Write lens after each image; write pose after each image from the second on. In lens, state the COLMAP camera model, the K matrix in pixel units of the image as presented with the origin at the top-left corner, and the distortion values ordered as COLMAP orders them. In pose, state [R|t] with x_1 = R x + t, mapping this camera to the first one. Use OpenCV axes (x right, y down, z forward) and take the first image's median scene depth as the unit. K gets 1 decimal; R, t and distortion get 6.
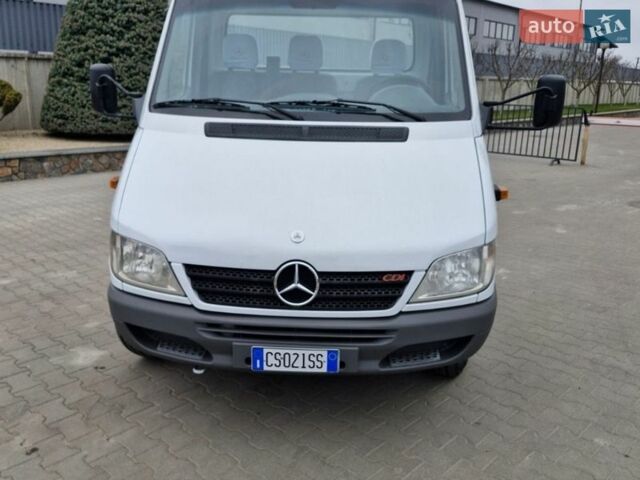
lens RADIAL K [[587.5, 0, 320.0], [0, 587.5, 240.0], [0, 0, 1]] dist [0.125650, -0.201755]
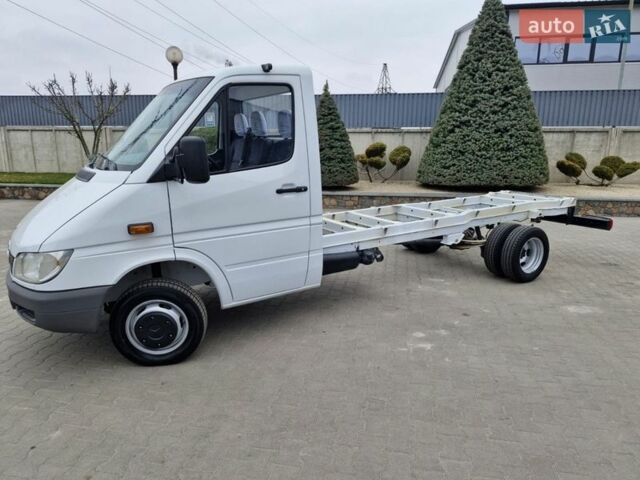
lens RADIAL K [[445.7, 0, 321.1], [0, 445.7, 246.7], [0, 0, 1]] dist [0.077459, -0.085138]
pose [[0.537952, 0.174089, -0.824803, 0.368774], [-0.209479, 0.975359, 0.069240, -0.053848], [0.816533, 0.135531, 0.561164, 0.221041]]
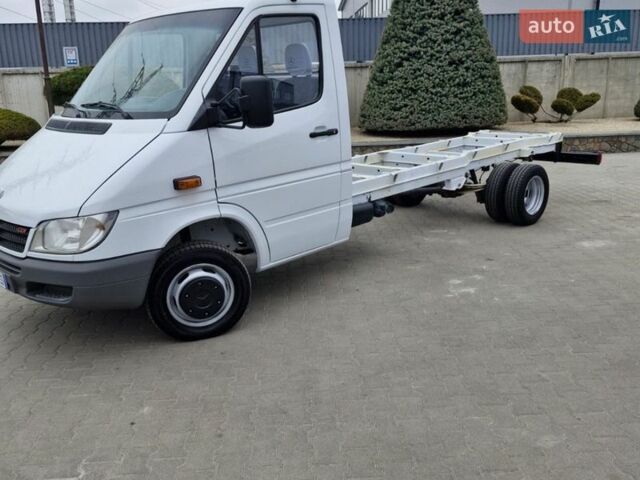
lens RADIAL K [[587.5, 0, 320.0], [0, 587.5, 240.0], [0, 0, 1]] dist [0.125650, -0.201755]
pose [[0.708226, 0.141563, -0.691647, 0.359119], [-0.137505, 0.988588, 0.061539, -0.021817], [0.692465, 0.051521, 0.719610, 0.104831]]
